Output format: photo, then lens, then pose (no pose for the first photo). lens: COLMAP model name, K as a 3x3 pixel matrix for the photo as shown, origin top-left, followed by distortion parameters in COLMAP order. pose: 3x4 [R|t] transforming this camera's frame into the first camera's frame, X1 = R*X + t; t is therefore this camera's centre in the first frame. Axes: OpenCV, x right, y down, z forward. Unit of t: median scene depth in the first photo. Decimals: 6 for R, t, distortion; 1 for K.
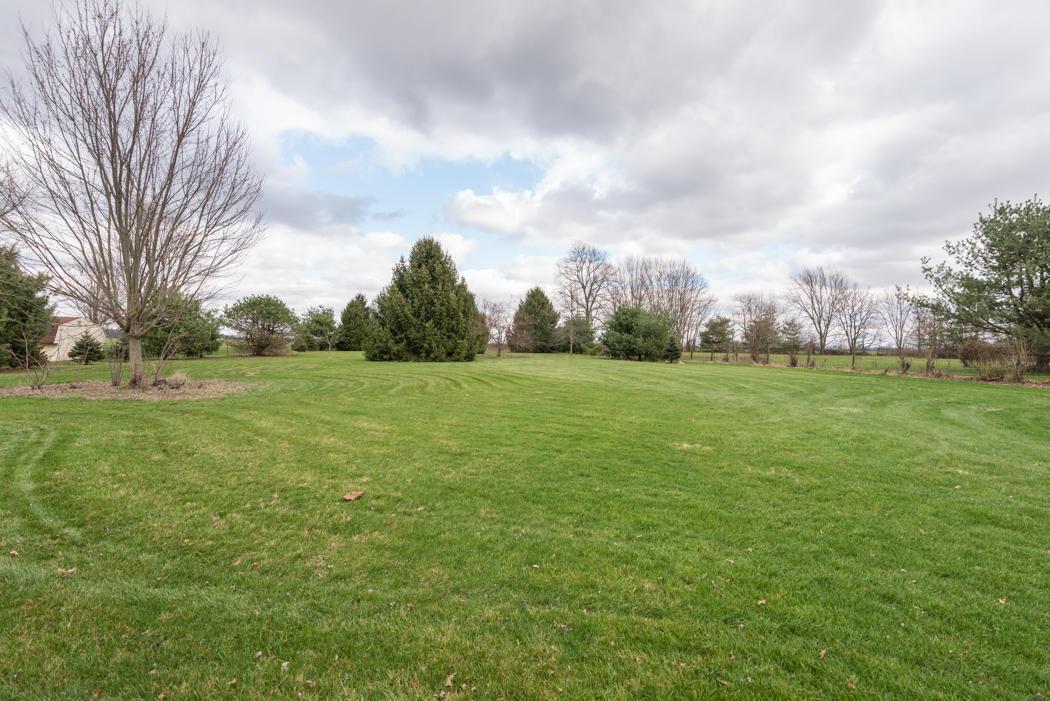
lens RADIAL K [[469.6, 0, 530.2], [0, 469.6, 348.7], [0, 0, 1]] dist [0.011850, -0.001353]
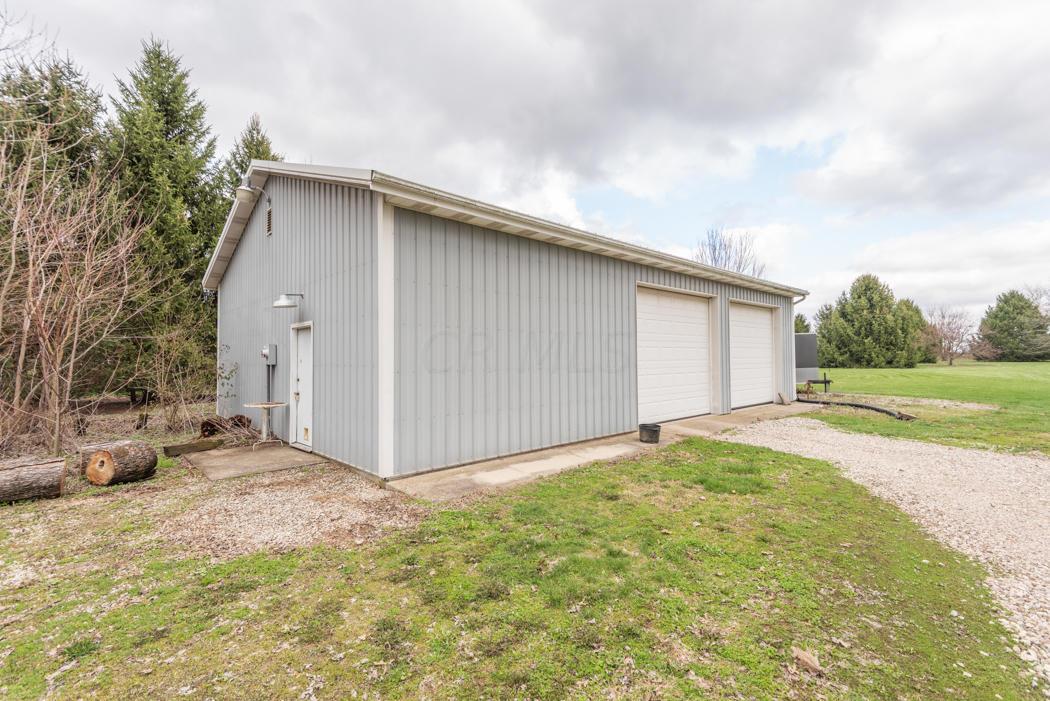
lens RADIAL K [[469.6, 0, 534.3], [0, 469.6, 351.8], [0, 0, 1]] dist [0.011850, -0.001353]
pose [[0.661433, -0.030581, -0.749380, 0.156064], [0.014120, 0.999499, -0.028326, 0.005506], [0.749871, 0.008154, 0.661534, -0.582120]]
